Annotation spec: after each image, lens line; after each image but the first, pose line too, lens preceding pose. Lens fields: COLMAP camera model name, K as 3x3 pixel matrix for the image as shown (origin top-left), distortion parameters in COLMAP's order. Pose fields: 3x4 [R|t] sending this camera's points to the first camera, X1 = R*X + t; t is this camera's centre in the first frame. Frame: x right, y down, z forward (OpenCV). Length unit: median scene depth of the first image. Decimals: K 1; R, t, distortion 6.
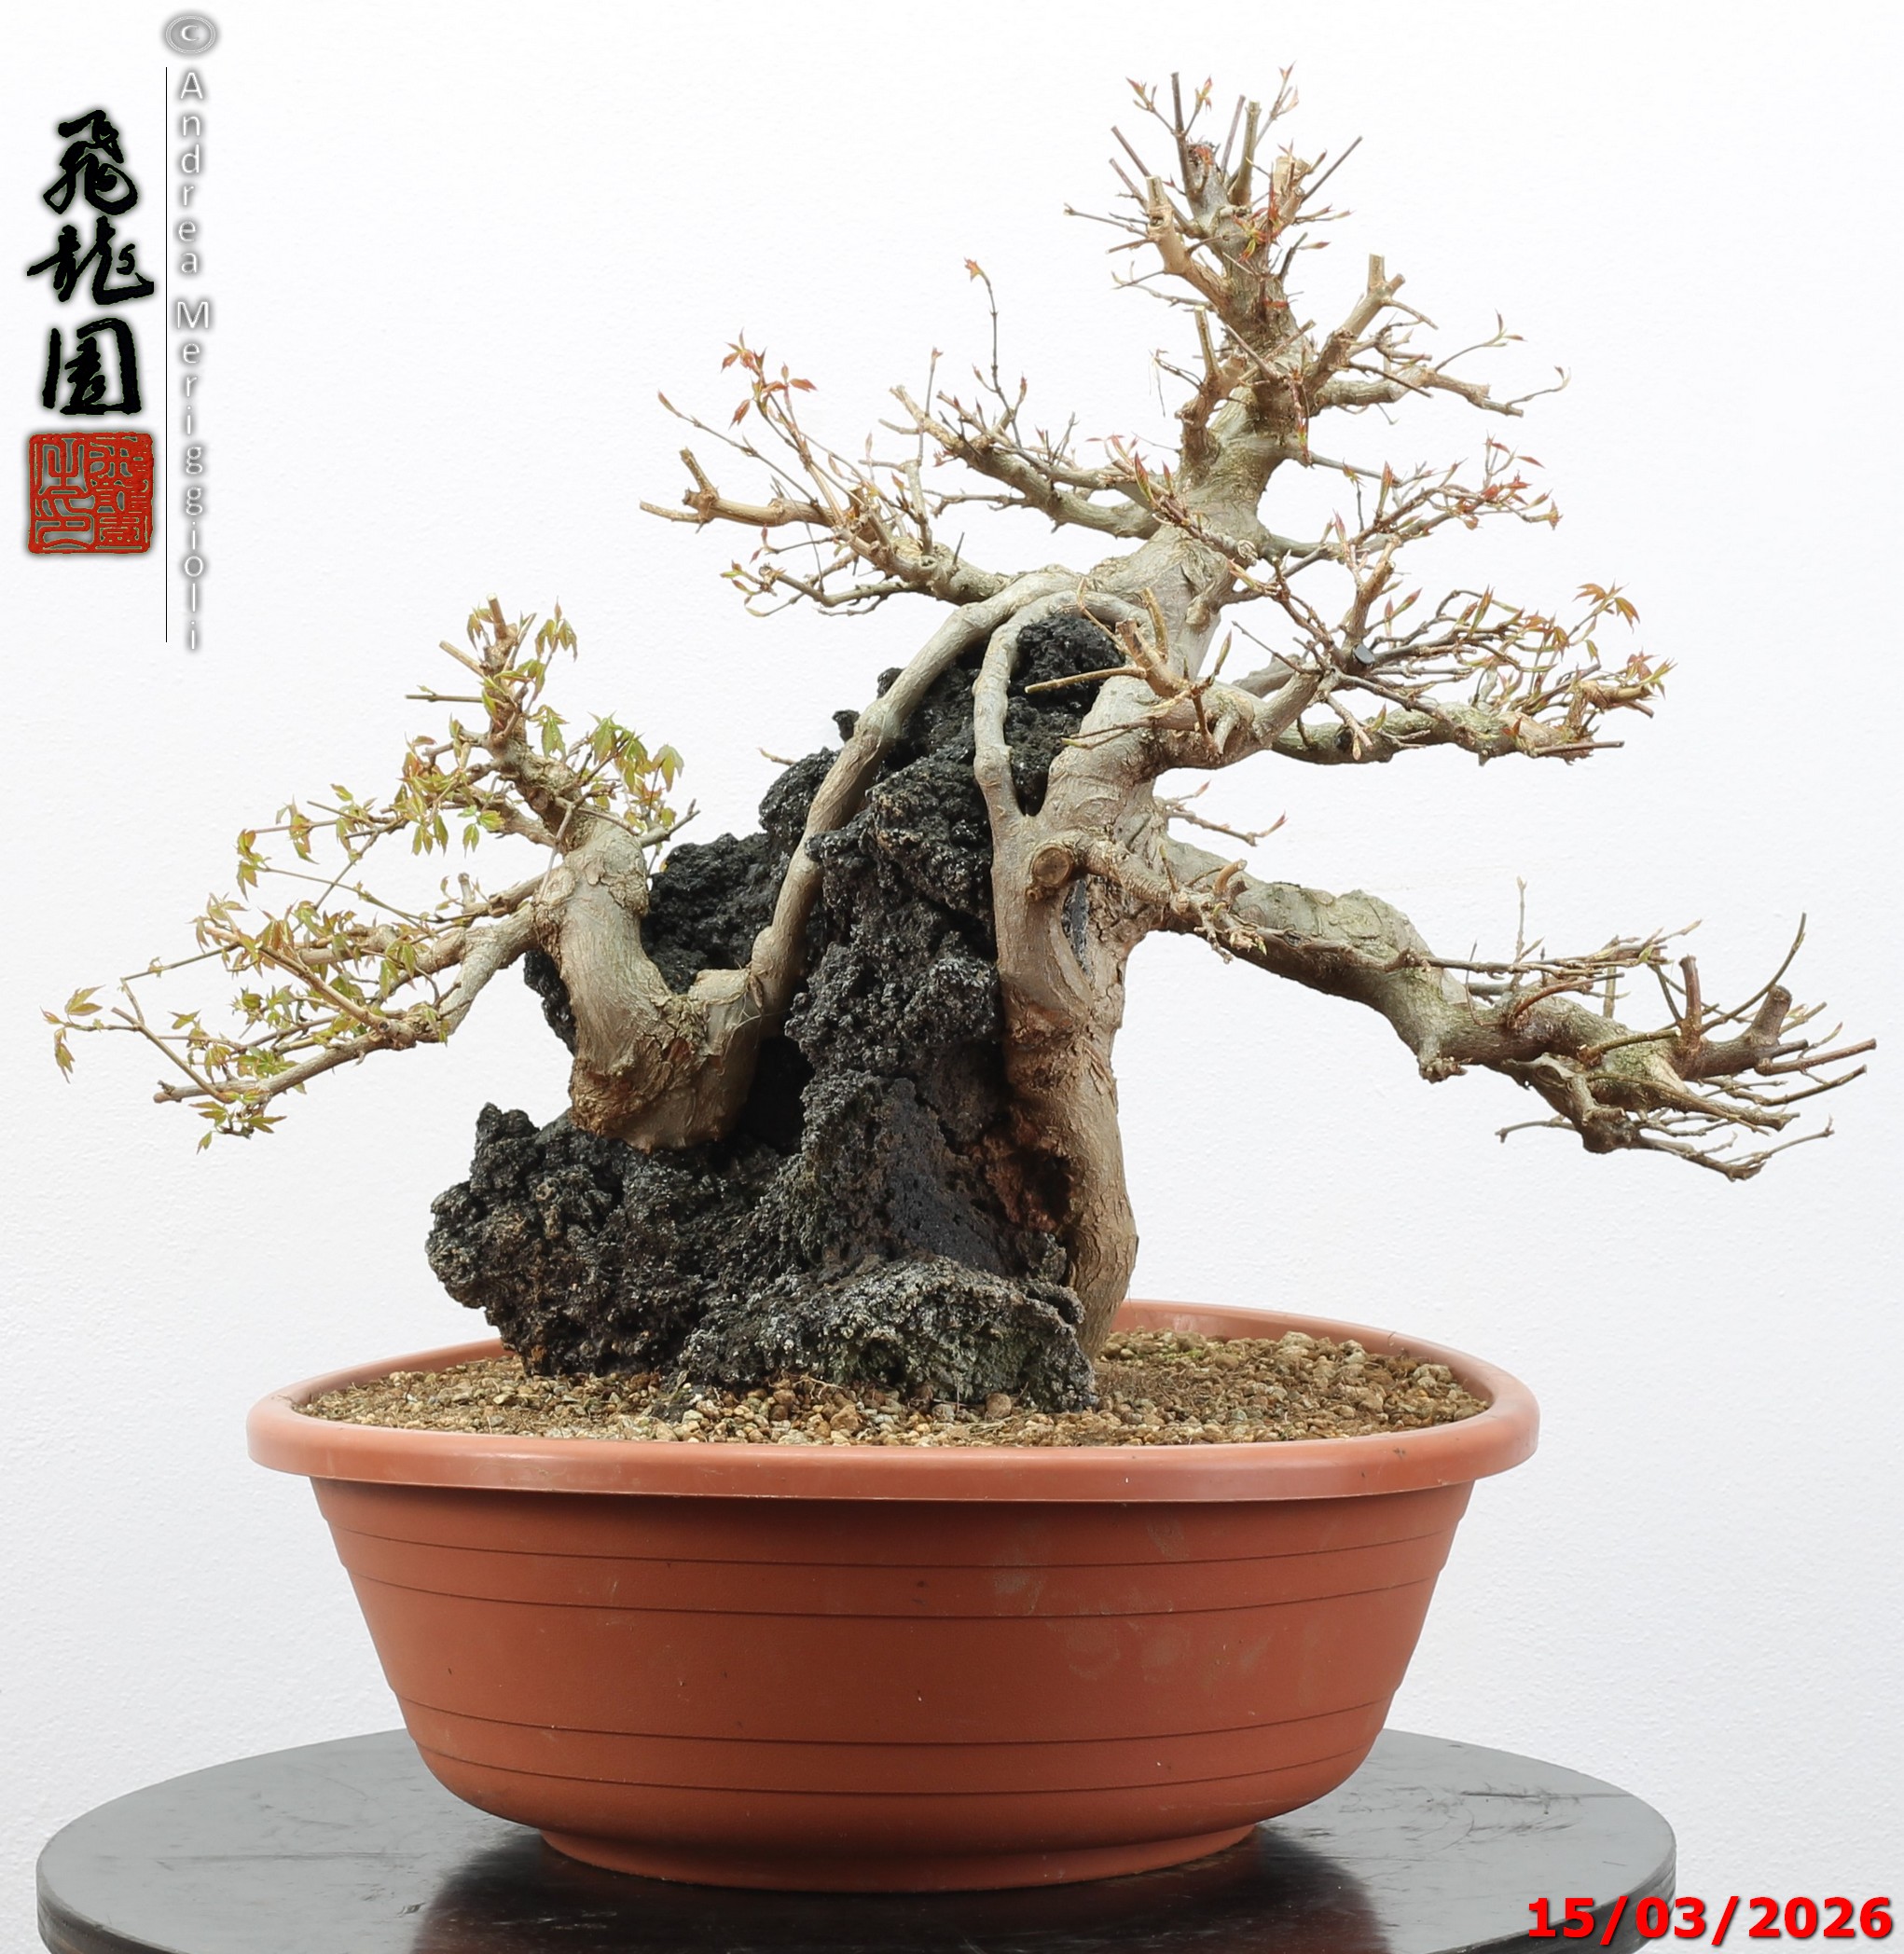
lens RADIAL K [[2869.8, 0, 965.6], [0, 2869.8, 986.0], [0, 0, 1]] dist [-0.020713, 0.000000]
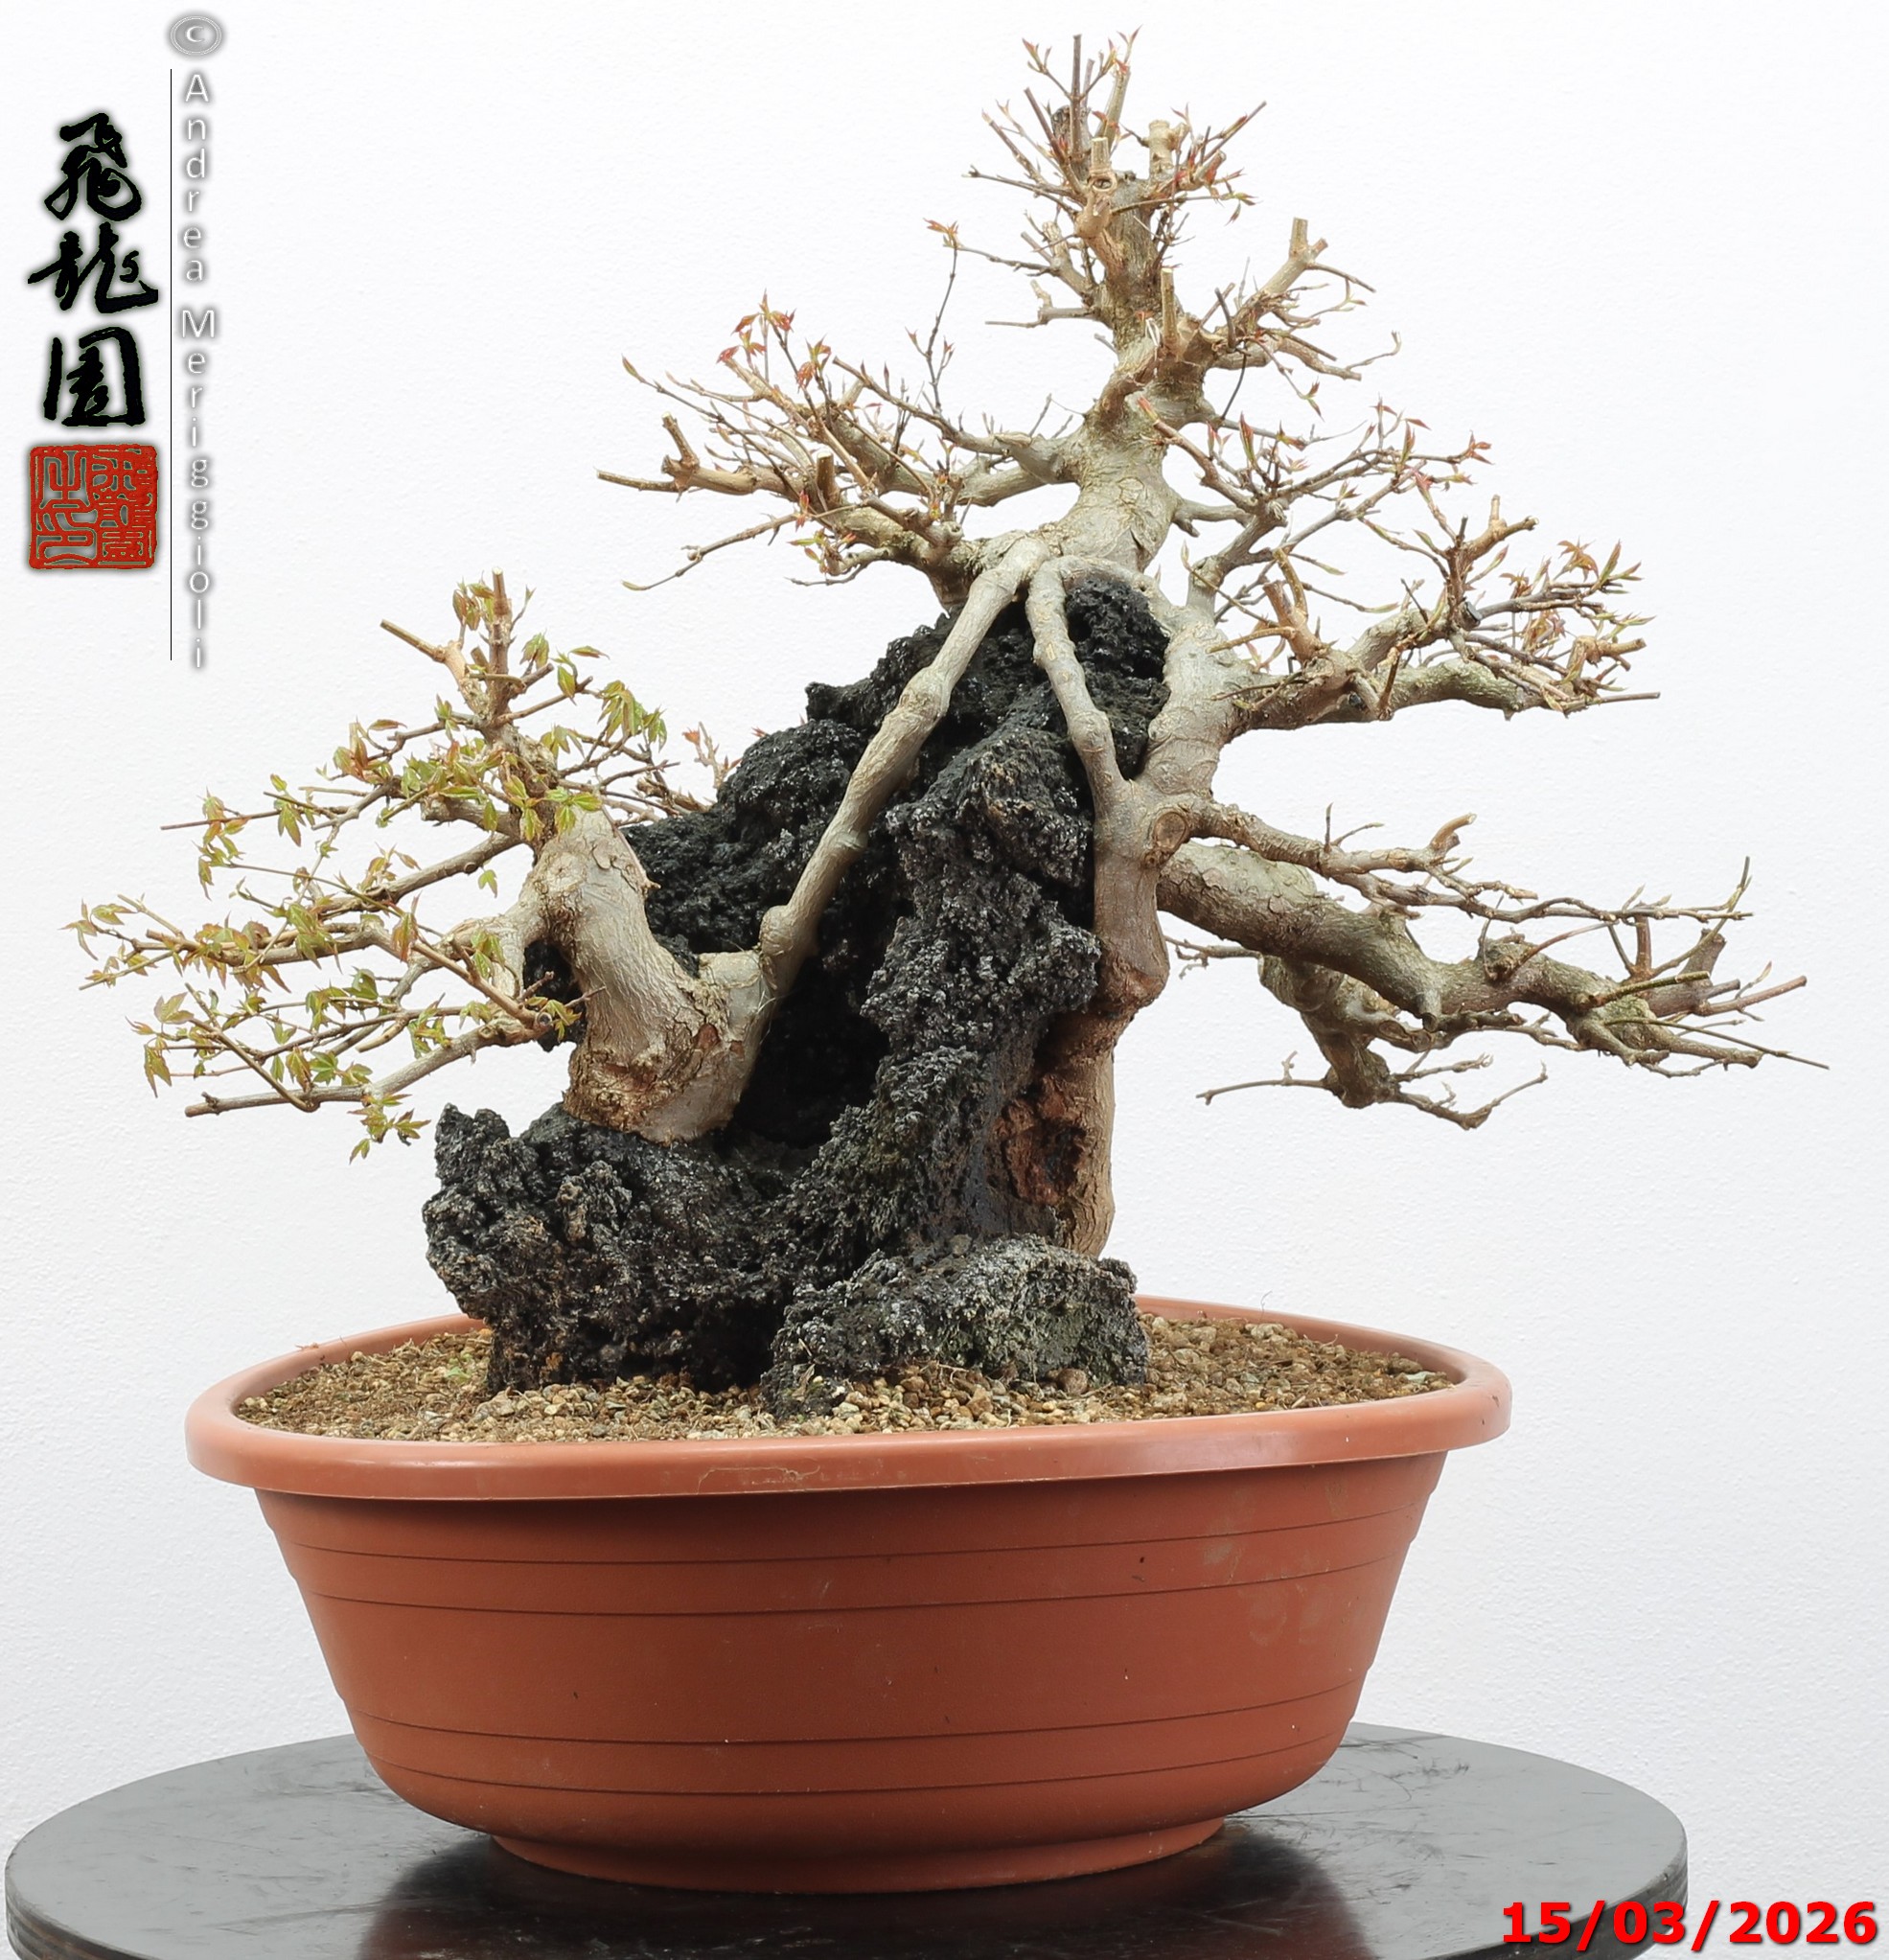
lens RADIAL K [[2917.7, 0, 944.5], [0, 2917.7, 968.6], [0, 0, 1]] dist [-0.017359, 0.000000]
pose [[0.982487, -0.040910, 0.181786, -0.192557], [0.041081, 0.999152, 0.002828, -0.000071], [-0.181748, 0.004690, 0.983334, 0.019071]]
